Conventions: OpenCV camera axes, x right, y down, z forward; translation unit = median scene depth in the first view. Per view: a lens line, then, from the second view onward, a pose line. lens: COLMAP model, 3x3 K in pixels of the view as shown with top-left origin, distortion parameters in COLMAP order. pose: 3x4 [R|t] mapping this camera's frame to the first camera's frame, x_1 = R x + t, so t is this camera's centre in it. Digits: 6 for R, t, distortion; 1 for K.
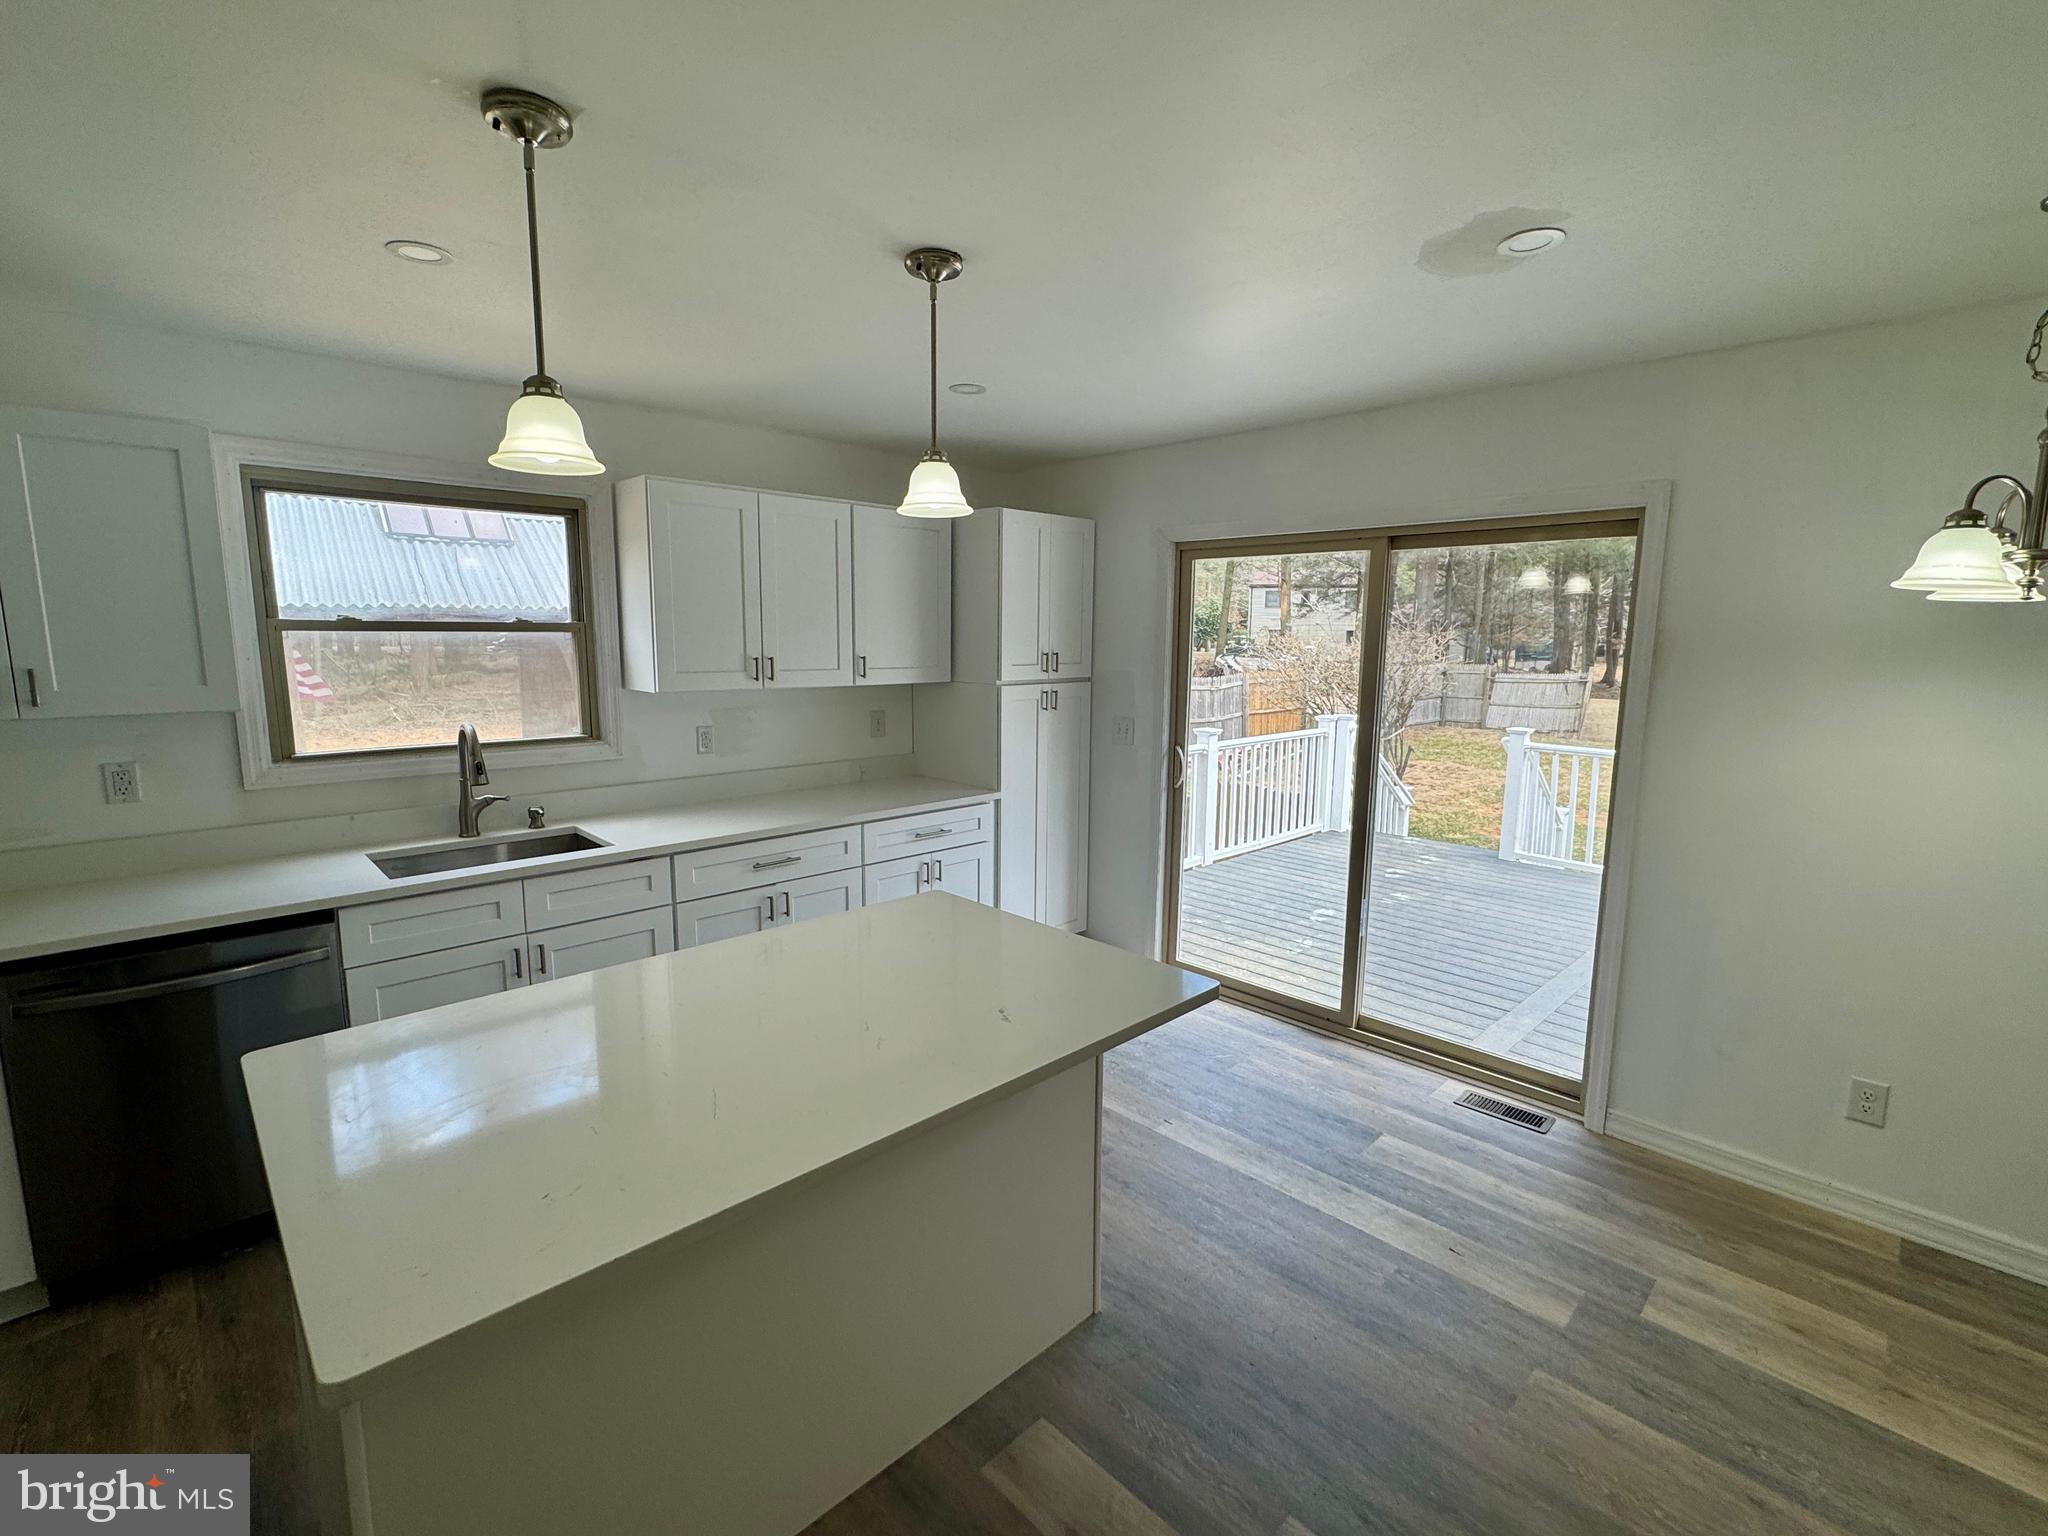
lens RADIAL K [[917.4, 0, 1024.9], [0, 917.4, 764.6], [0, 0, 1]] dist [-0.001328, -0.000316]
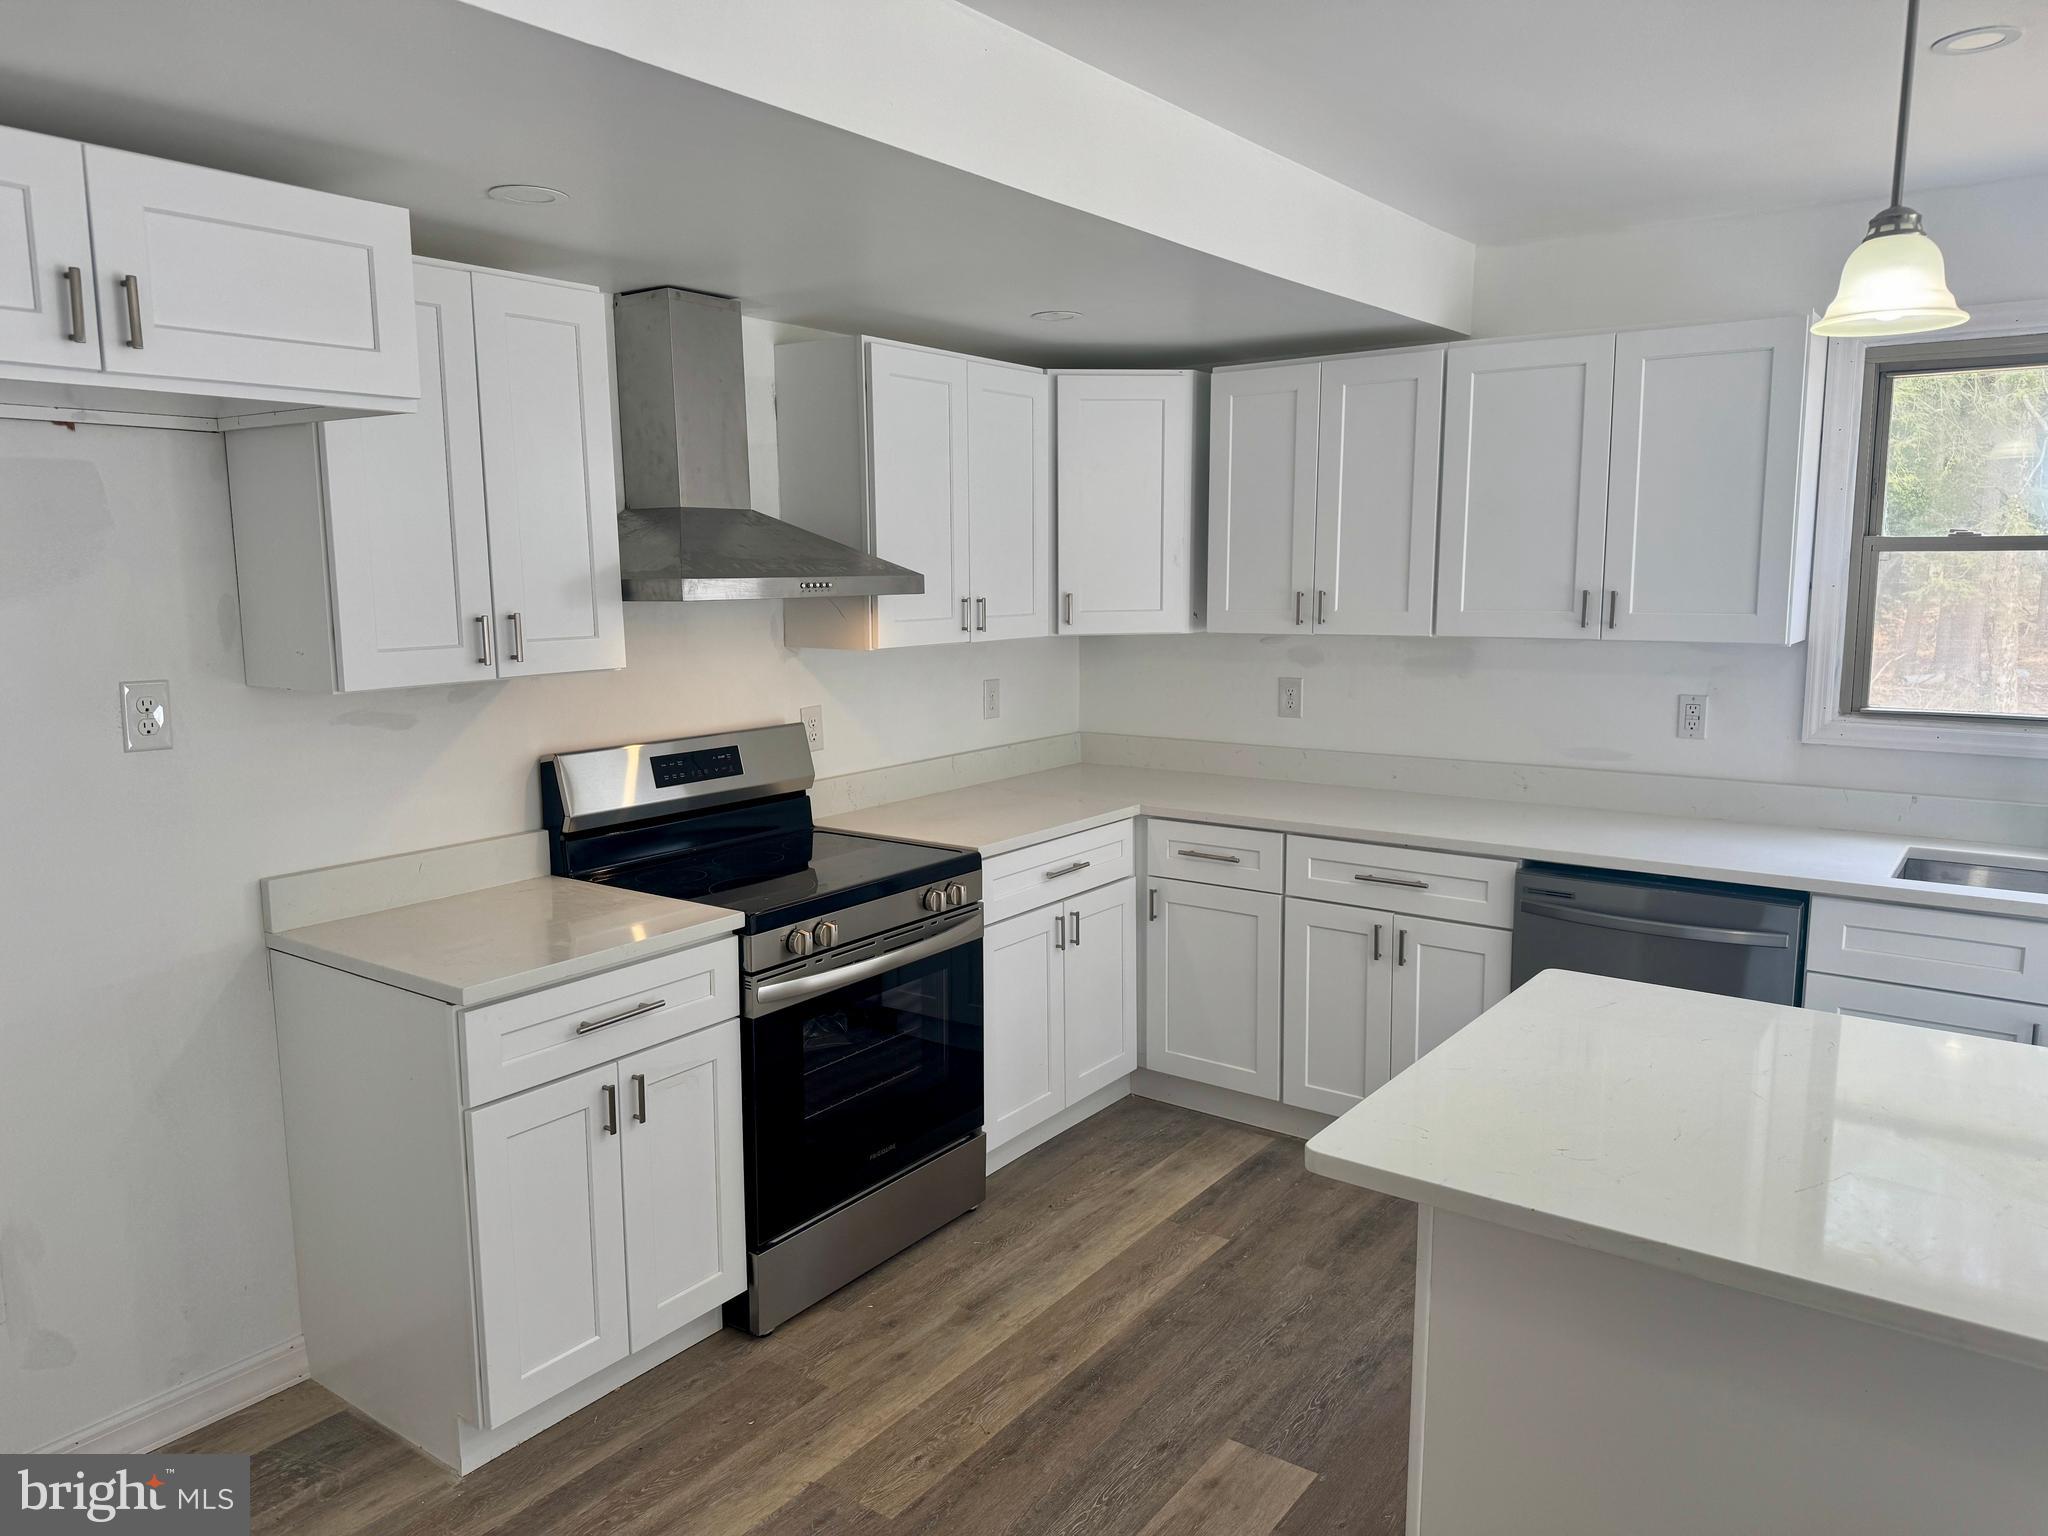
lens RADIAL K [[1430.0, 0, 1013.2], [0, 1430.0, 769.0], [0, 0, 1]] dist [0.098757, -0.137395]
pose [[0.155470, 0.129939, -0.979257, 0.264224], [-0.132909, 0.985049, 0.109606, 0.001808], [0.978859, 0.113111, 0.170416, 0.053545]]
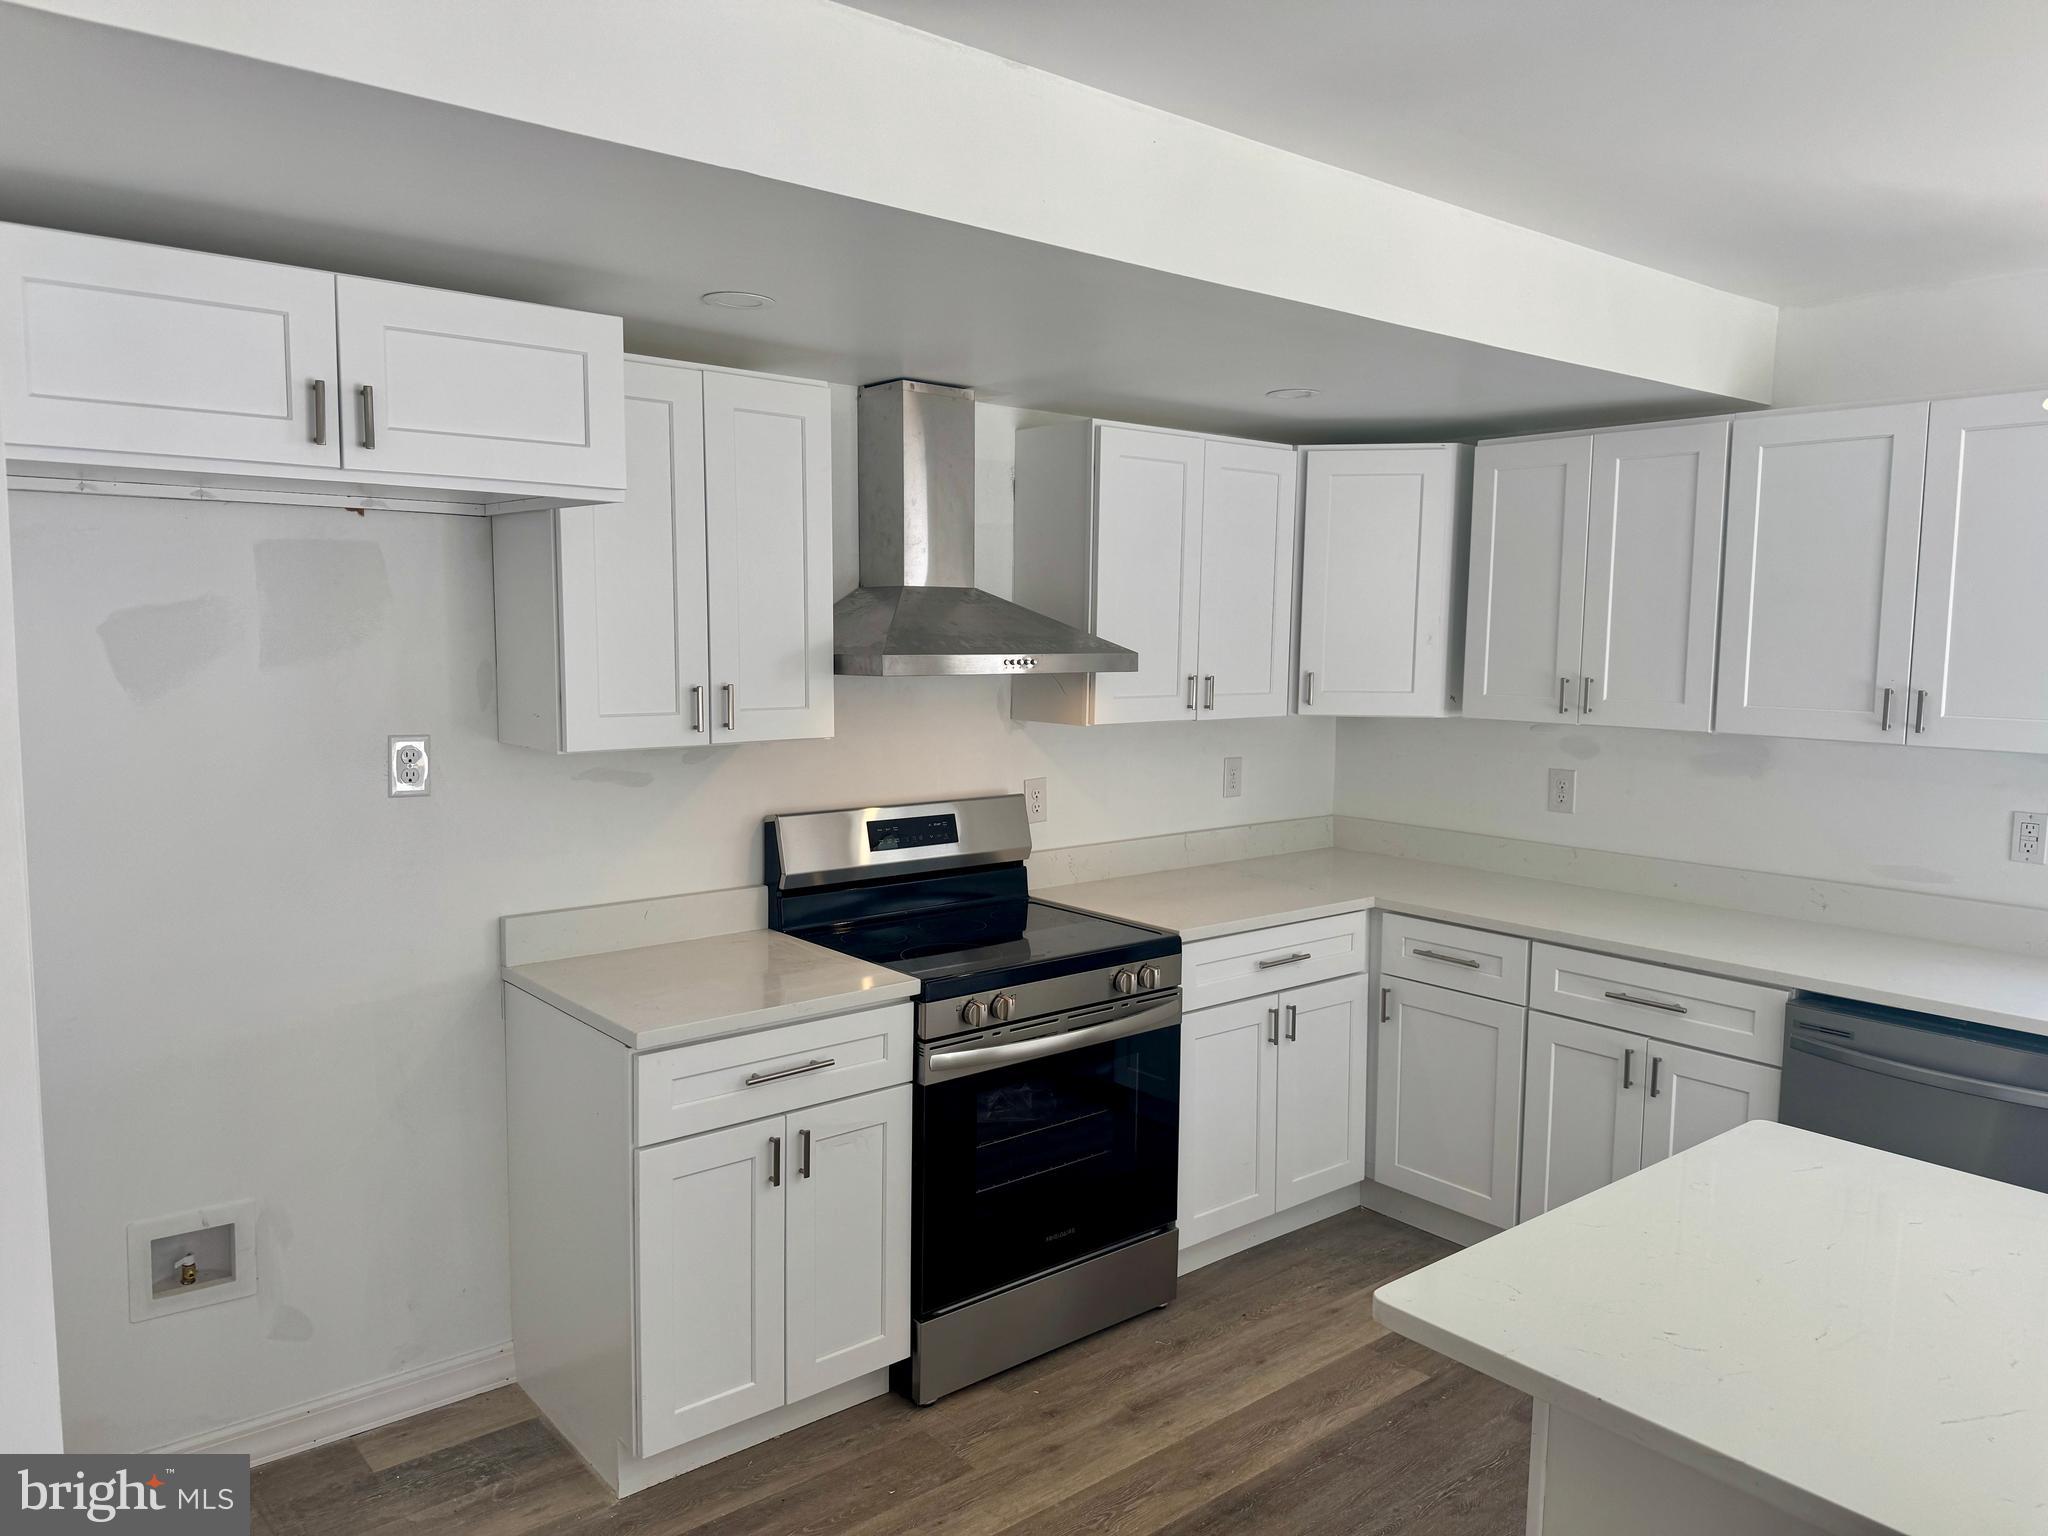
lens RADIAL K [[1440.7, 0, 1008.5], [0, 1440.7, 772.1], [0, 0, 1]] dist [0.147372, -0.257554]
pose [[-0.088638, 0.090177, -0.991973, 0.271602], [-0.155906, 0.982362, 0.103234, -0.022204], [0.983787, 0.163805, -0.073015, 0.145660]]
